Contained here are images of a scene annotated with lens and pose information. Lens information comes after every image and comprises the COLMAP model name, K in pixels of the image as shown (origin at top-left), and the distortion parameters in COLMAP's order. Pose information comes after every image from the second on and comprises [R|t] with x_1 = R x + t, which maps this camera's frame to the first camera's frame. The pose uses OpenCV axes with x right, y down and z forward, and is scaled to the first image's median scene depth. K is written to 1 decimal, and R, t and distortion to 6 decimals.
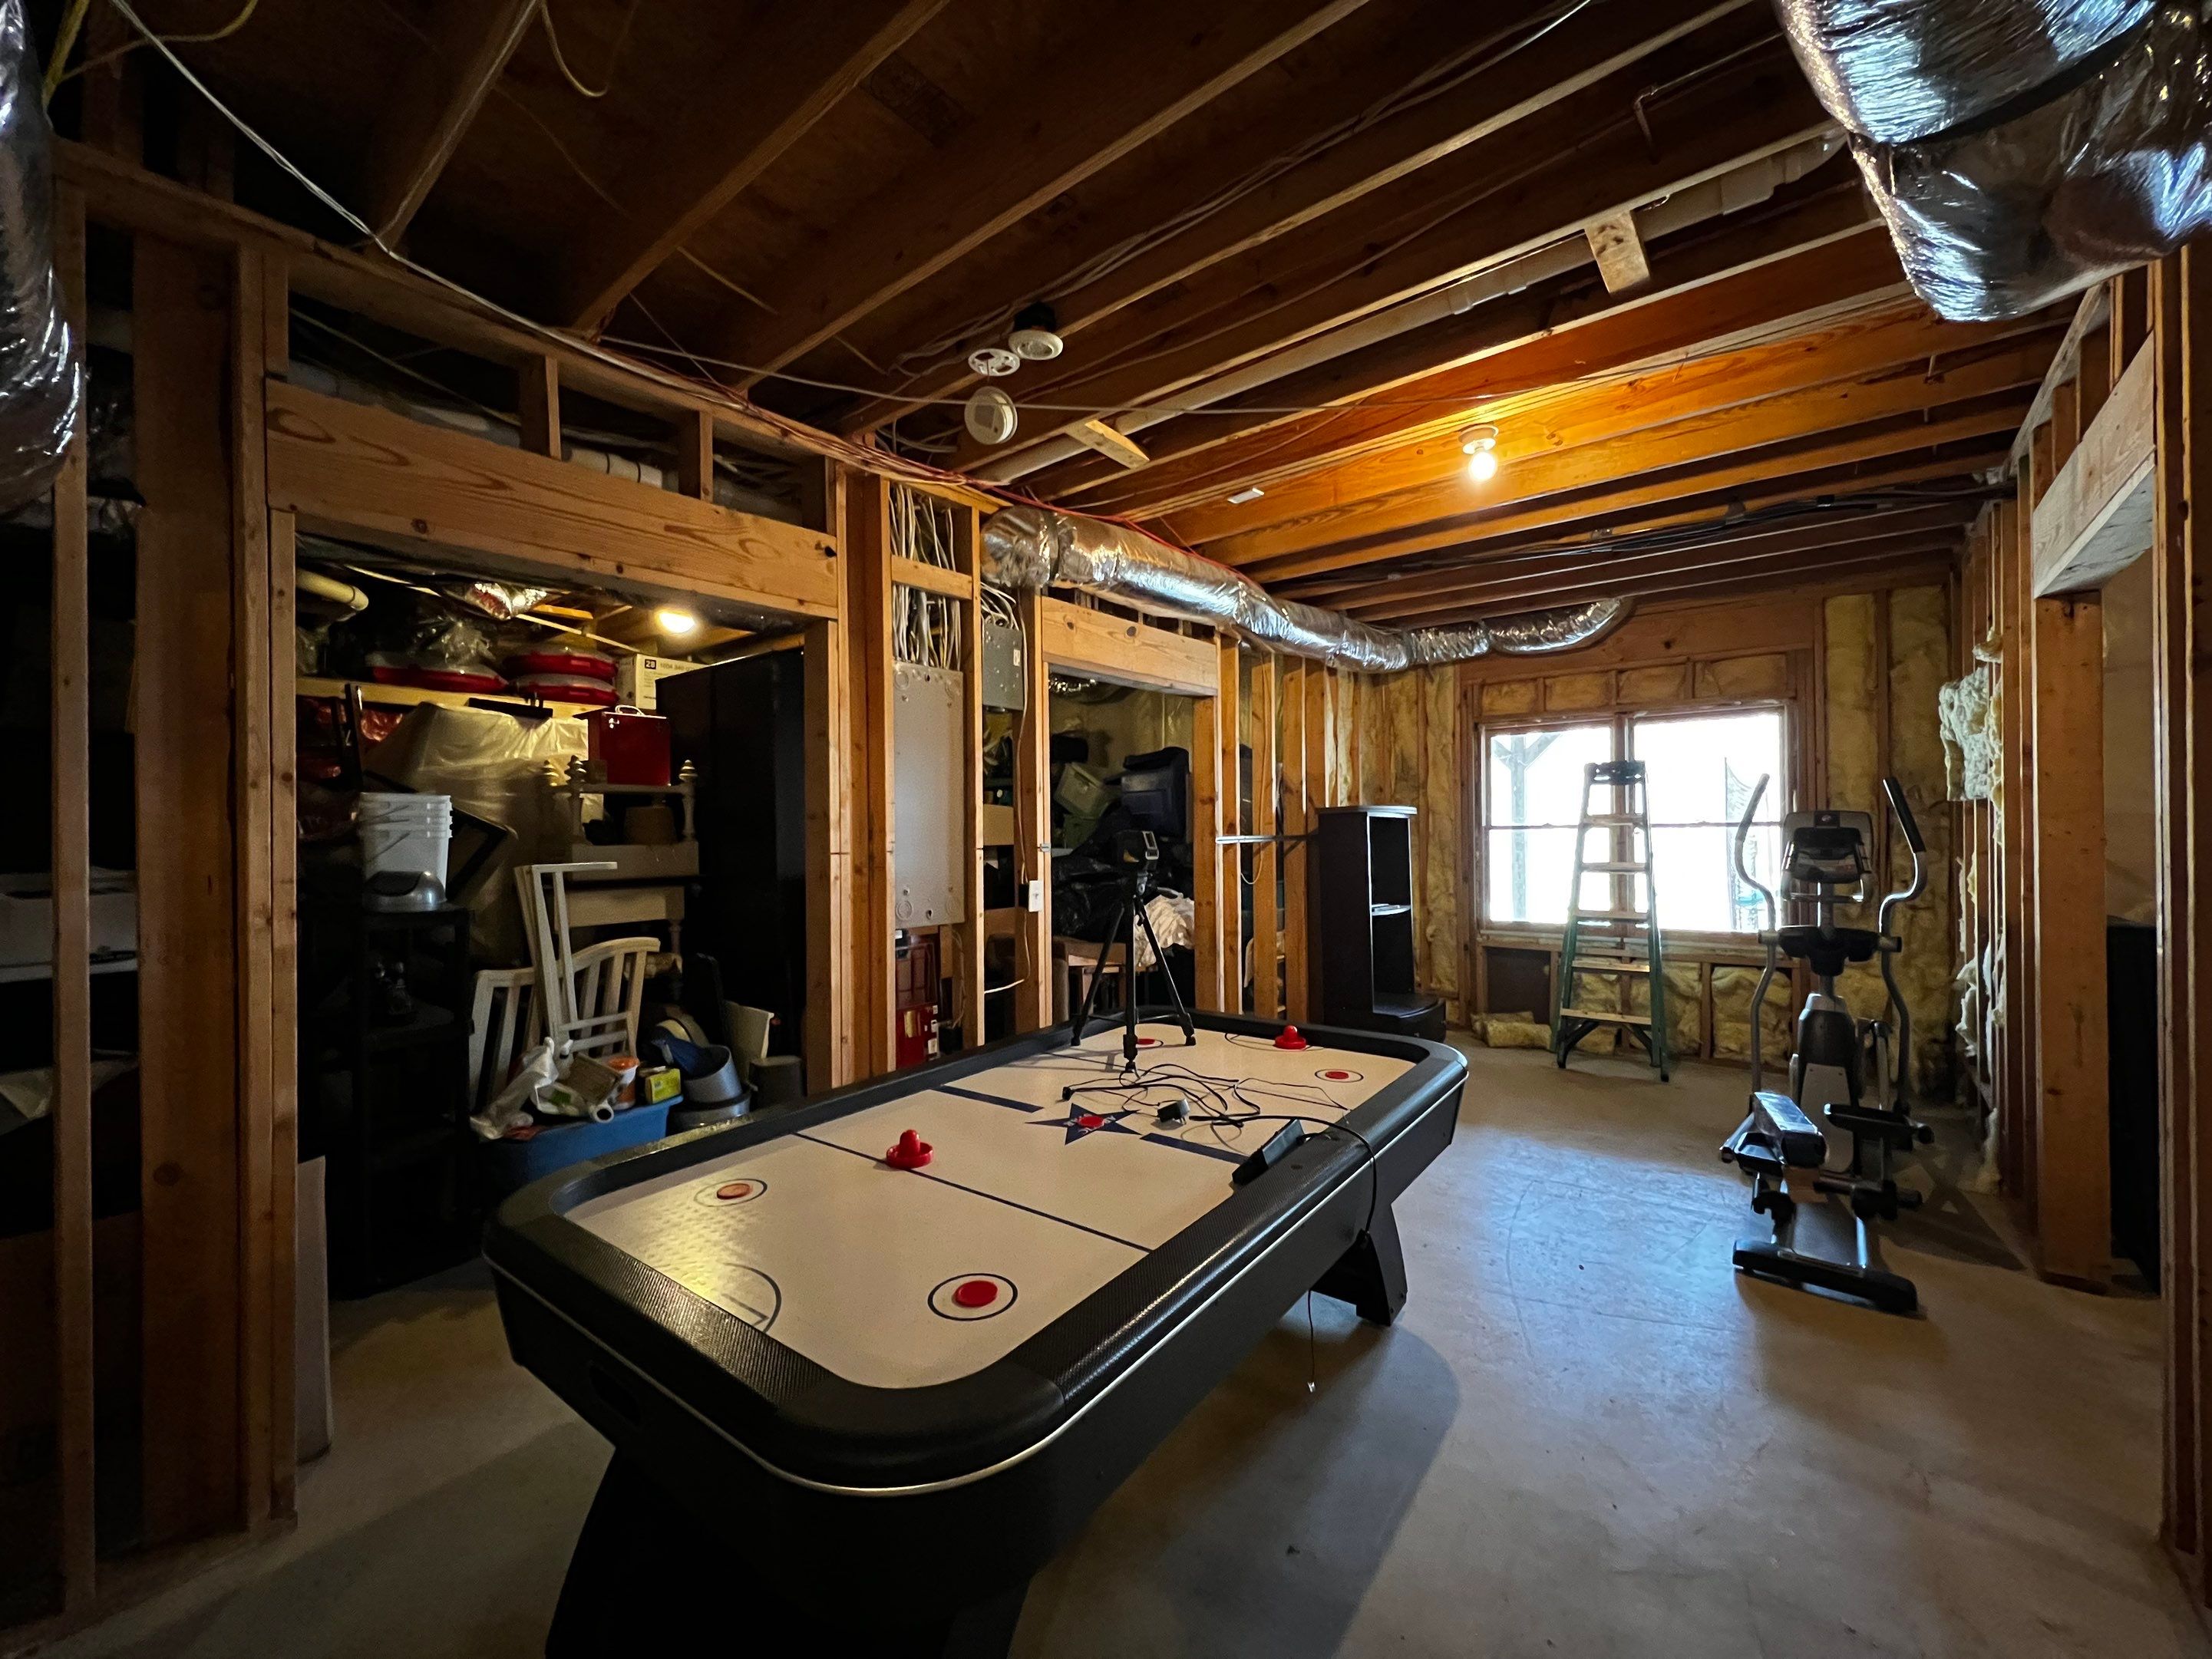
lens RADIAL K [[883.6, 0, 1100.9], [0, 883.6, 831.2], [0, 0, 1]] dist [-0.001941, 0.001025]
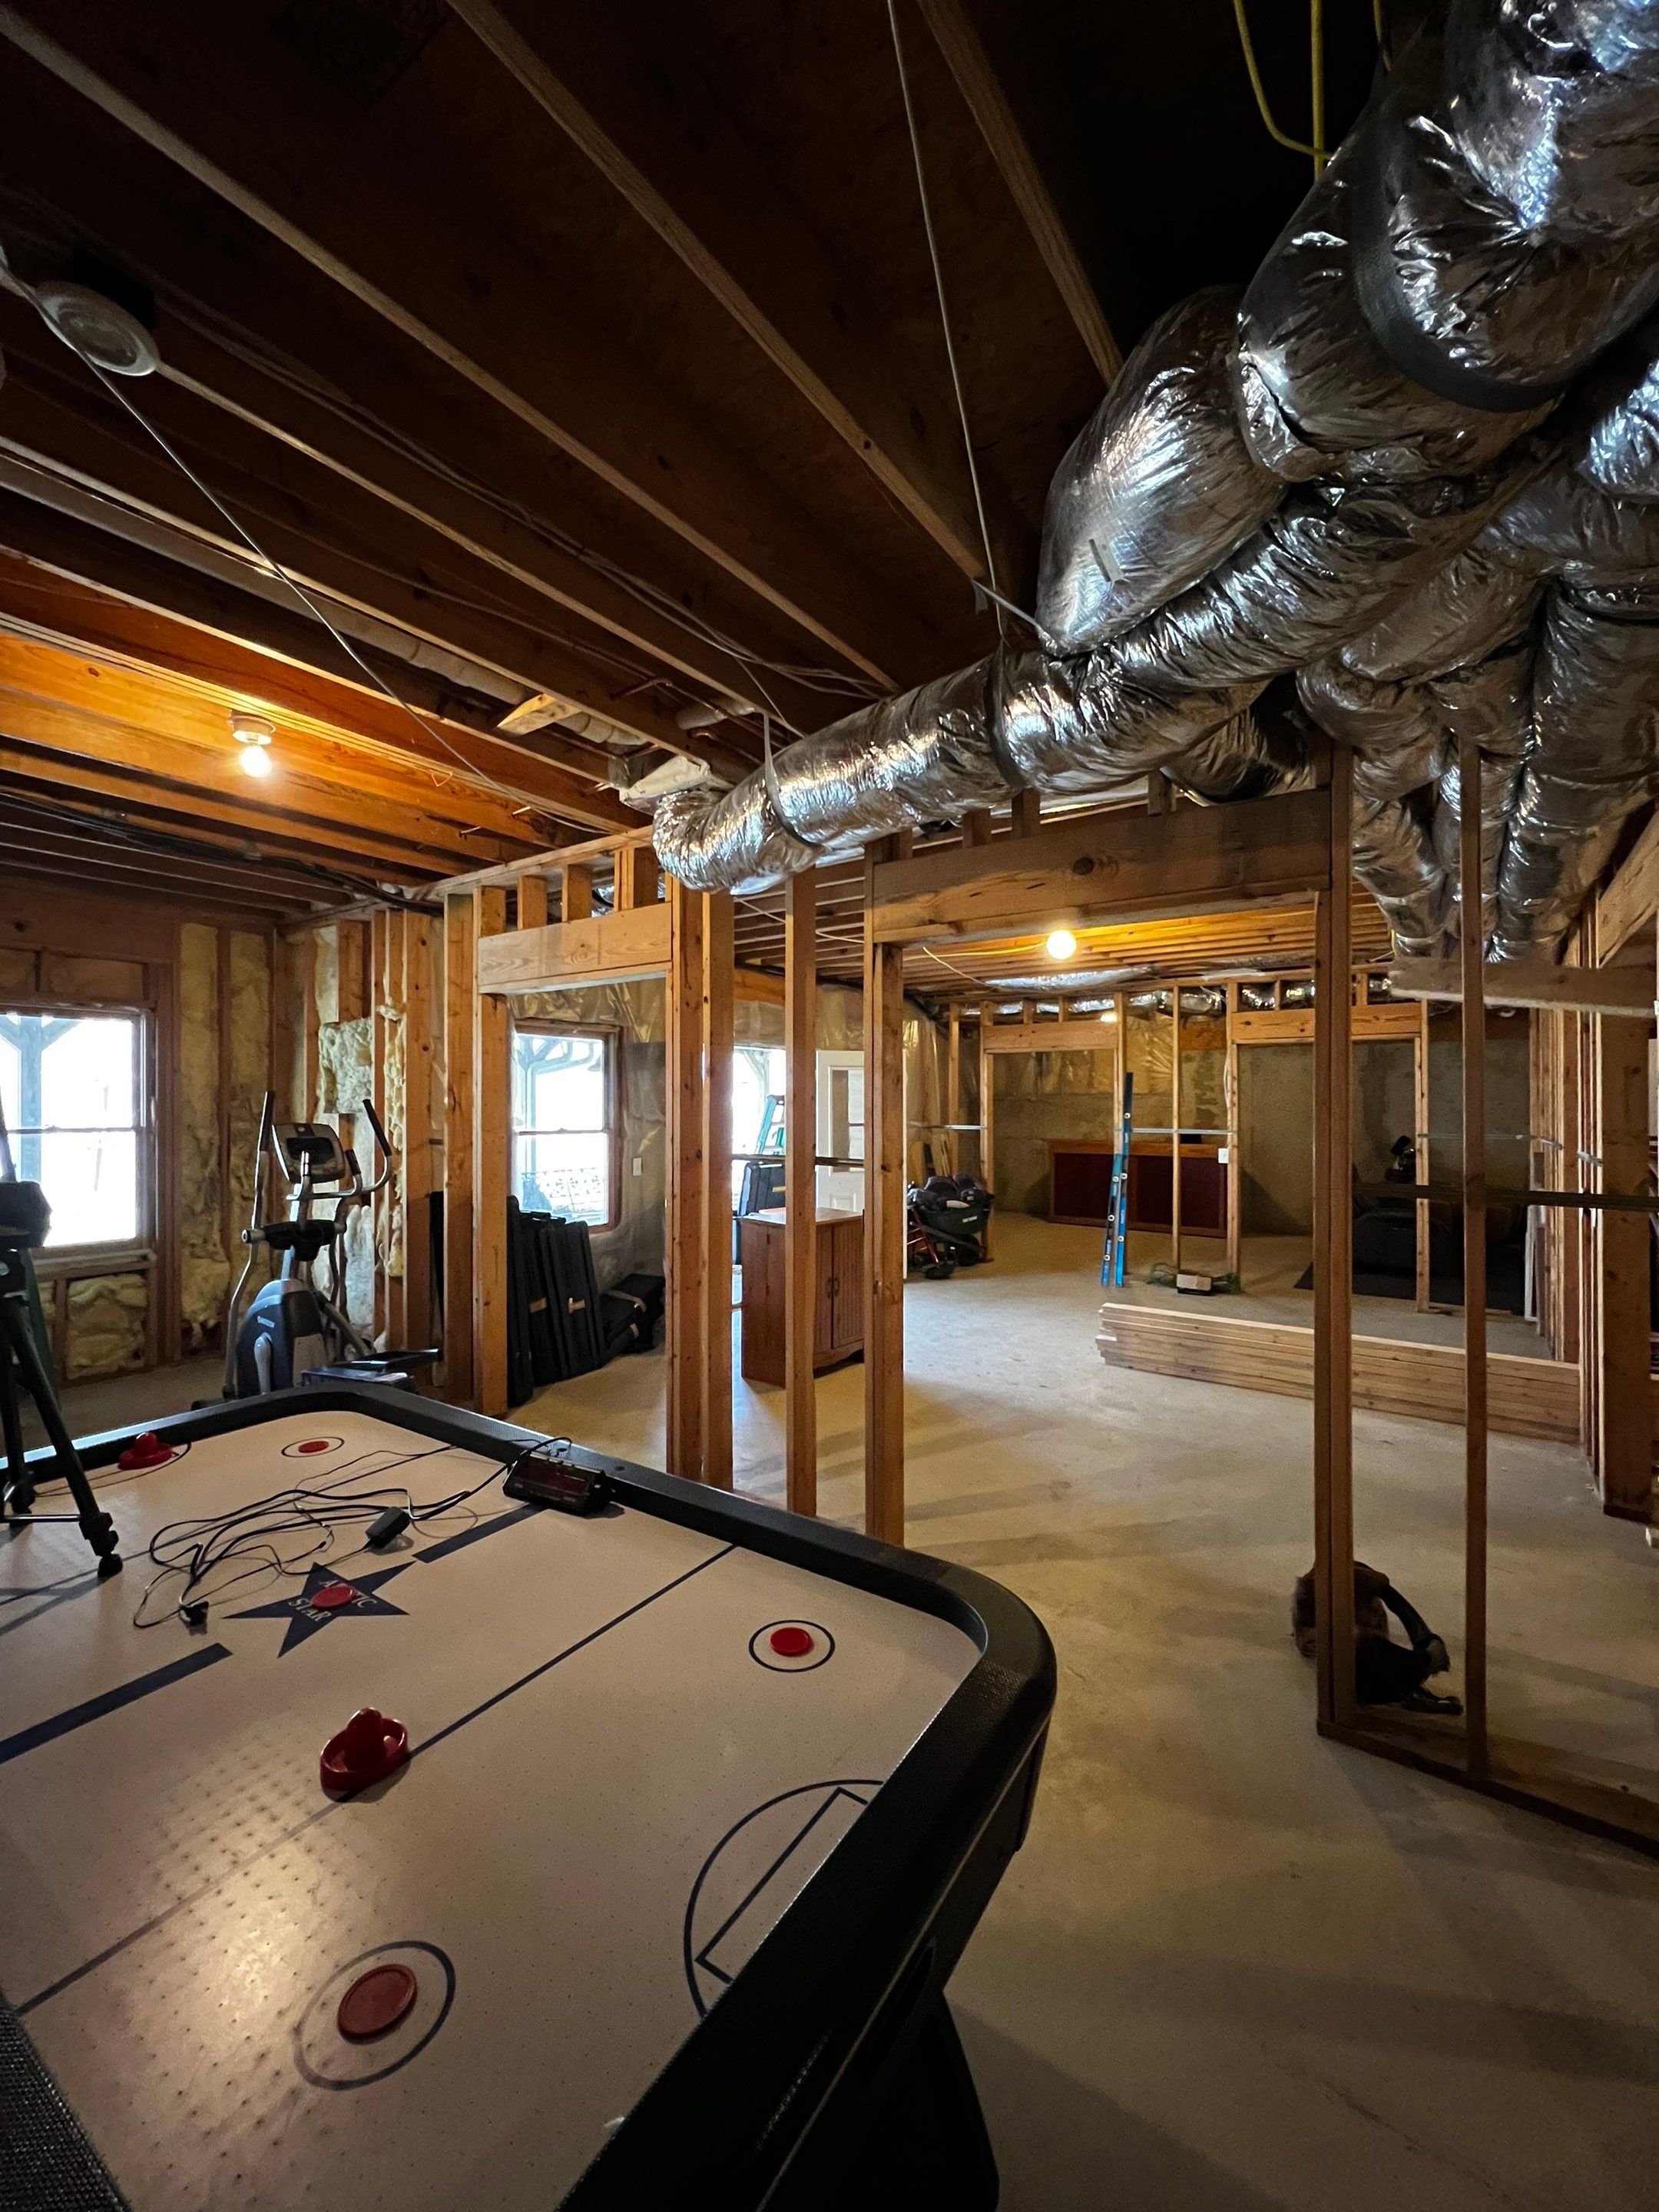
lens RADIAL K [[883.7, 0, 828.4], [0, 883.7, 1107.3], [0, 0, 1]] dist [-0.001941, 0.001025]
pose [[-0.066414, 0.011191, 0.997729, -0.659695], [-0.002226, 0.999933, -0.011364, -0.050945], [-0.997790, -0.002976, -0.066384, 0.572044]]
